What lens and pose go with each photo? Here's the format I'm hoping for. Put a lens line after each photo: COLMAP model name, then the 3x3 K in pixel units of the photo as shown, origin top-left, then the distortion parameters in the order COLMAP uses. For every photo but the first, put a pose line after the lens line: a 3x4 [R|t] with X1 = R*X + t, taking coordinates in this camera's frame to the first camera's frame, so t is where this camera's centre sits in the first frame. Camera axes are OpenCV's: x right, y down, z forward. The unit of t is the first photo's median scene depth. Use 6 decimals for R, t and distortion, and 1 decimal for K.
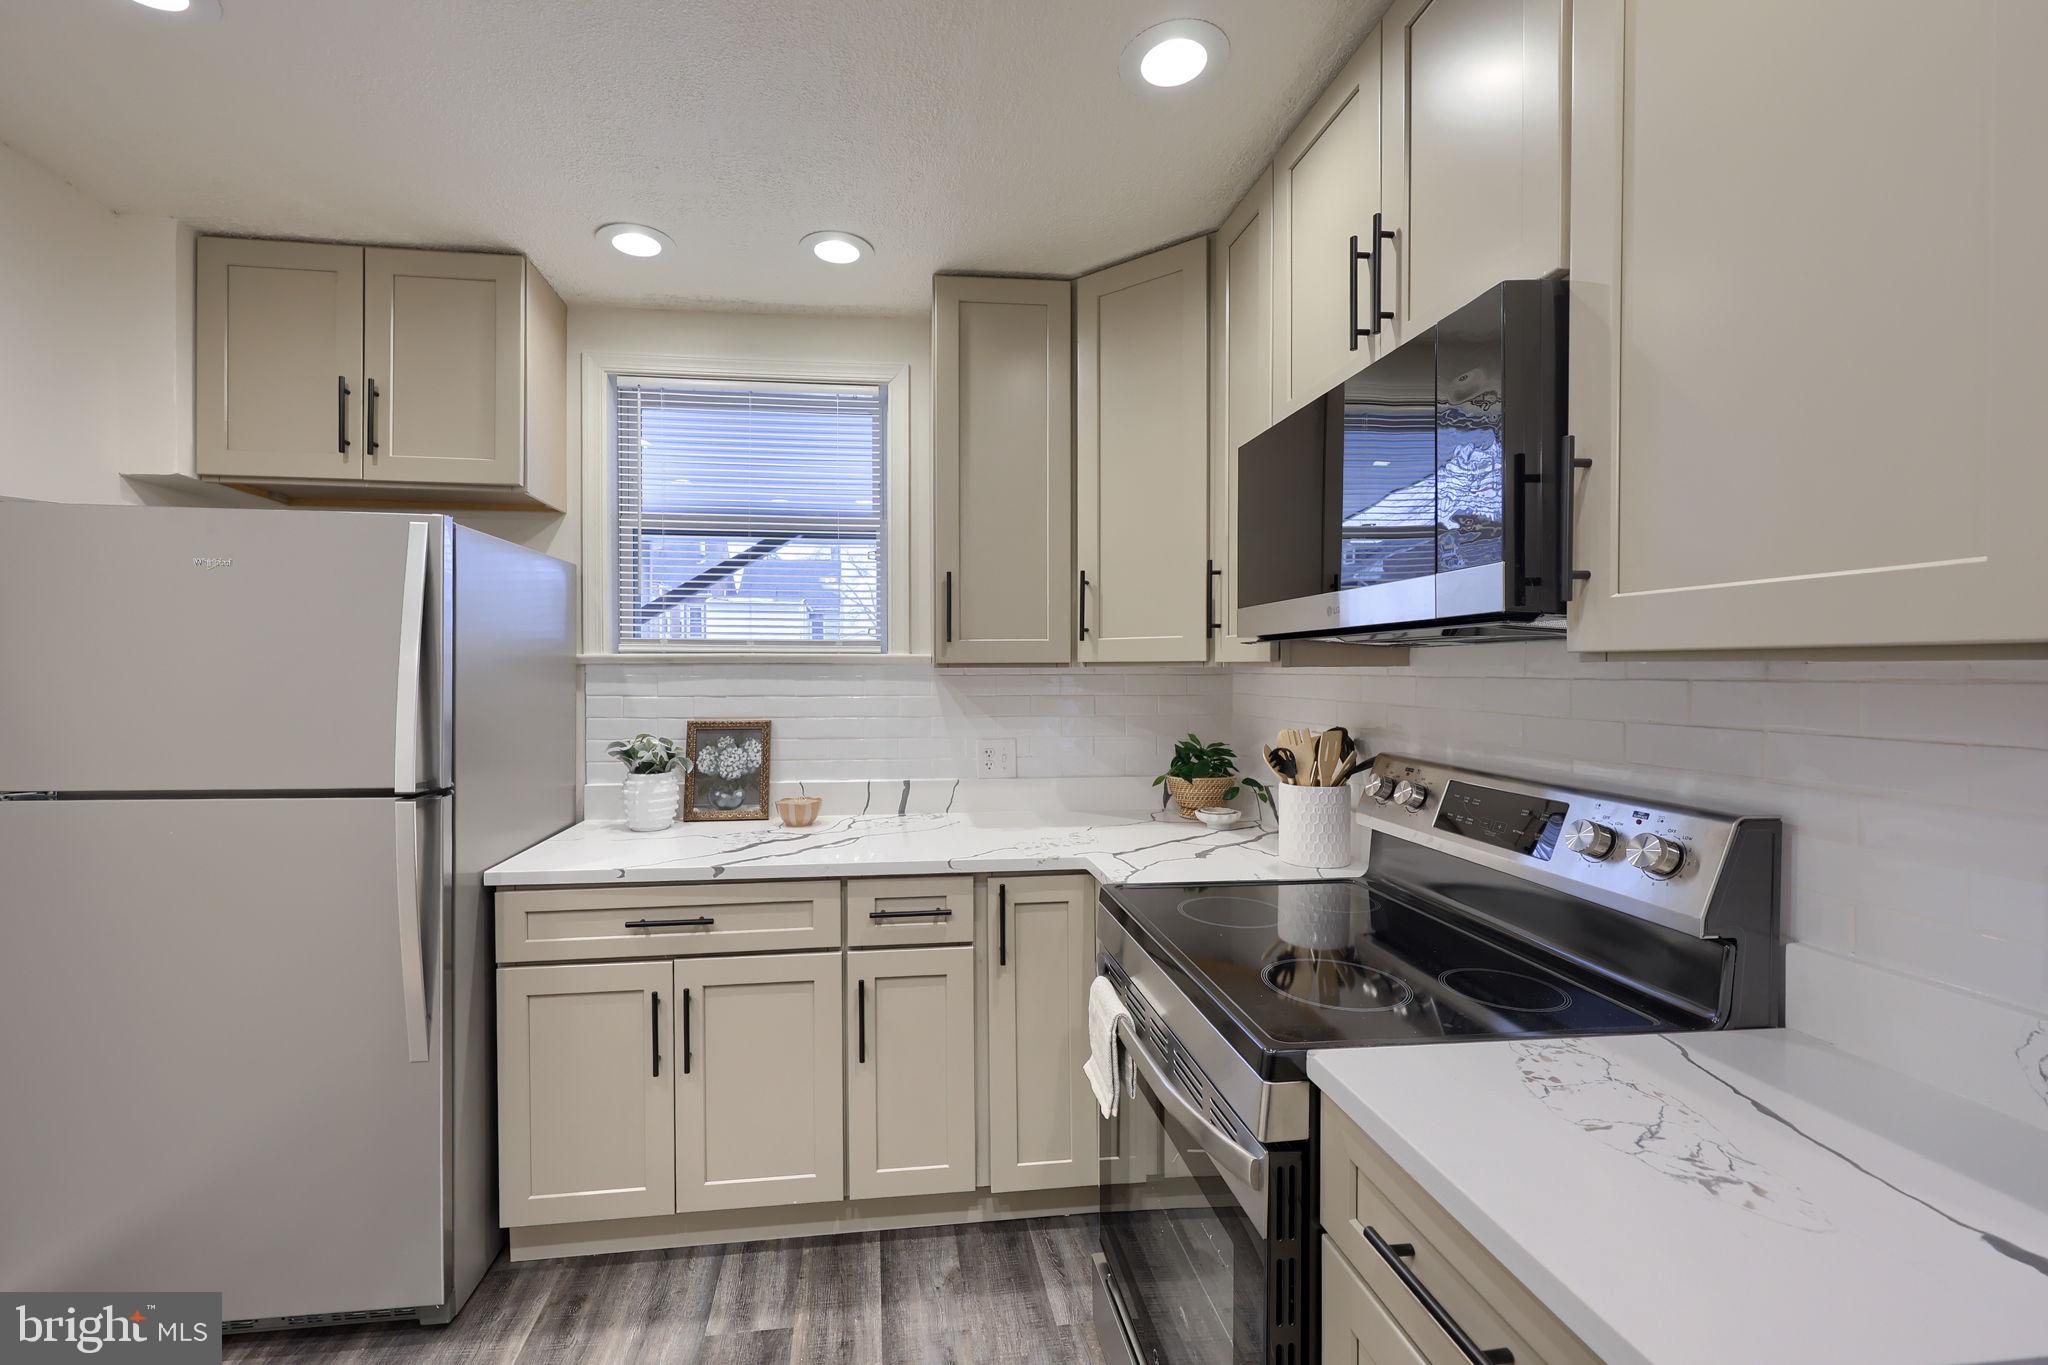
lens RADIAL K [[837.2, 0, 983.3], [0, 837.2, 677.5], [0, 0, 1]] dist [-0.002163, -0.000192]
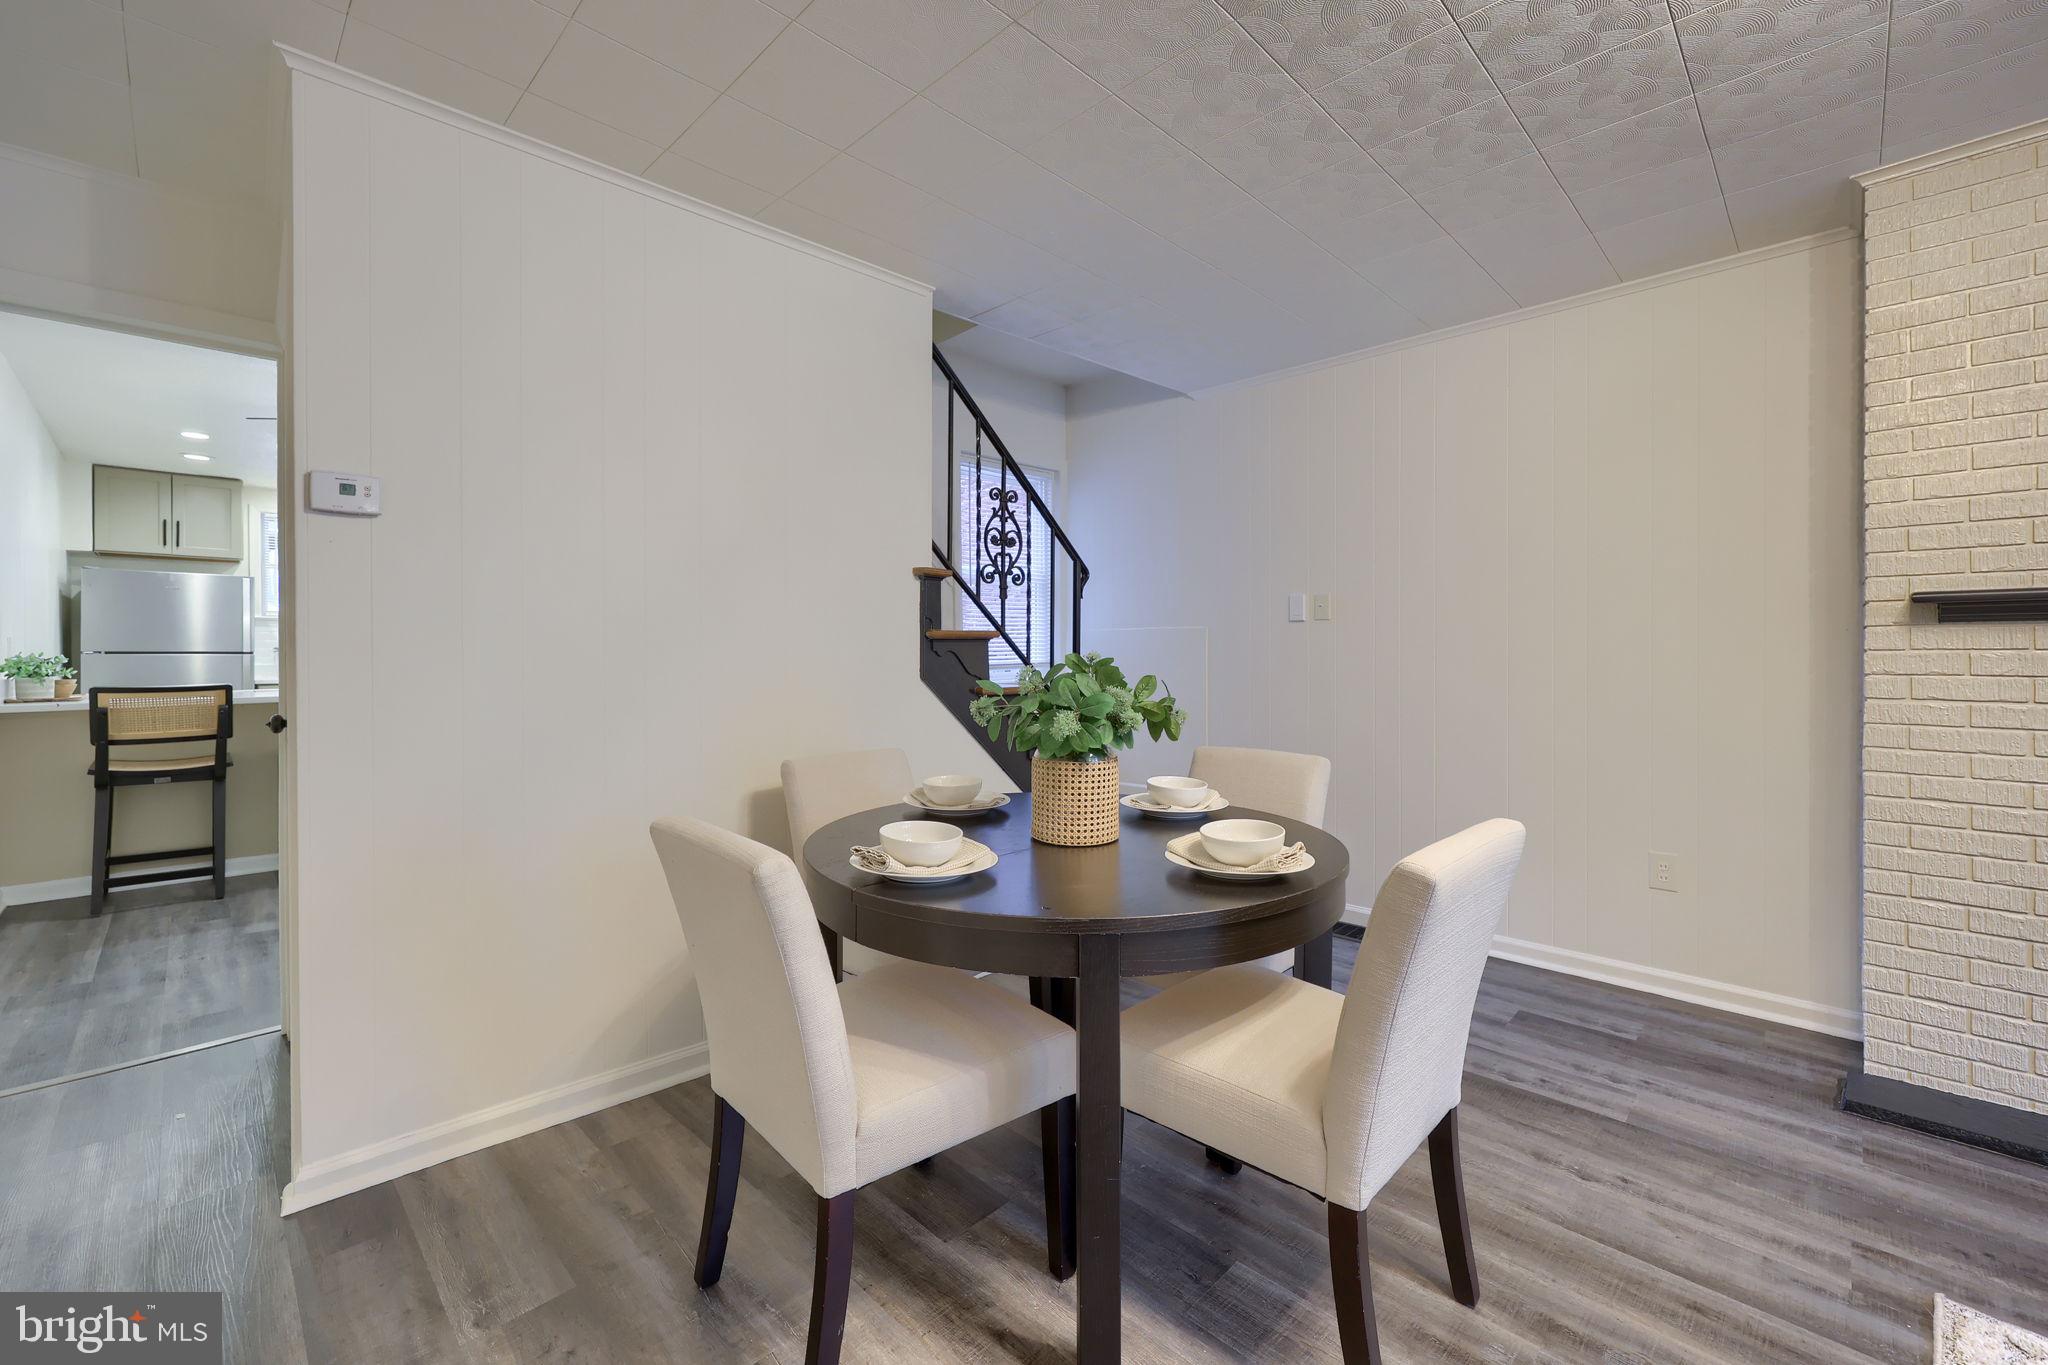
lens RADIAL K [[860.3, 0, 1031.6], [0, 860.3, 656.4], [0, 0, 1]] dist [-0.000833, -0.000183]
pose [[0.797459, -0.004289, 0.603358, -0.177728], [0.003894, 0.999990, 0.001961, 0.131862], [-0.603361, 0.000786, 0.797468, -3.419749]]
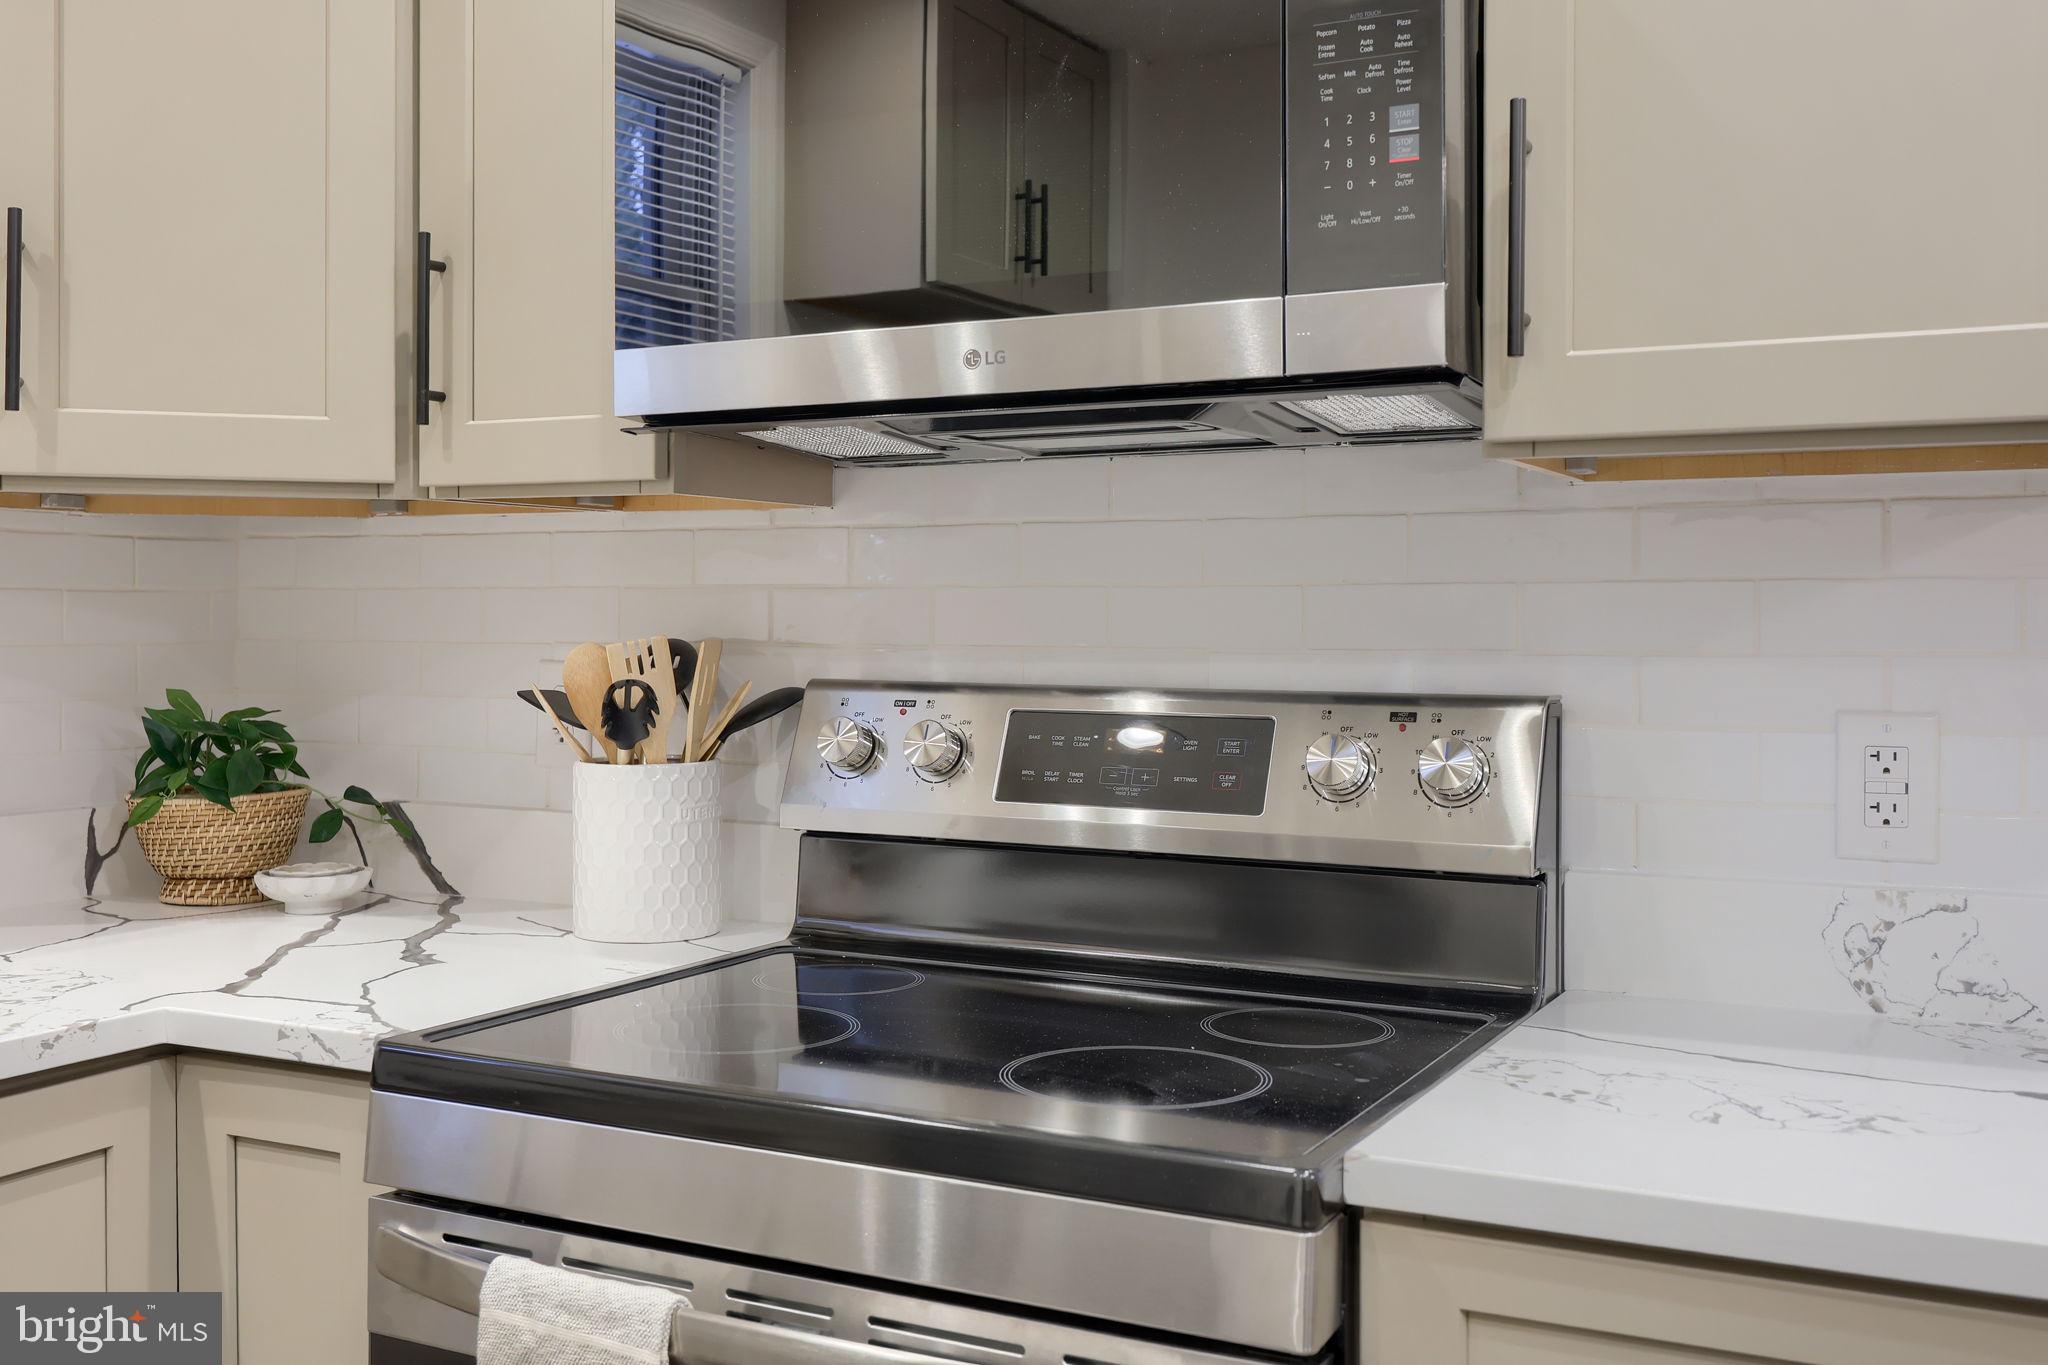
lens RADIAL K [[1991.5, 0, 980.4], [0, 1991.5, 618.6], [0, 0, 1]] dist [-0.005294, 0.001402]
pose [[0.558032, 0.003905, 0.829810, -0.384032], [0.005586, 0.999949, -0.008462, 0.057249], [-0.829801, 0.009357, 0.557982, 0.237130]]
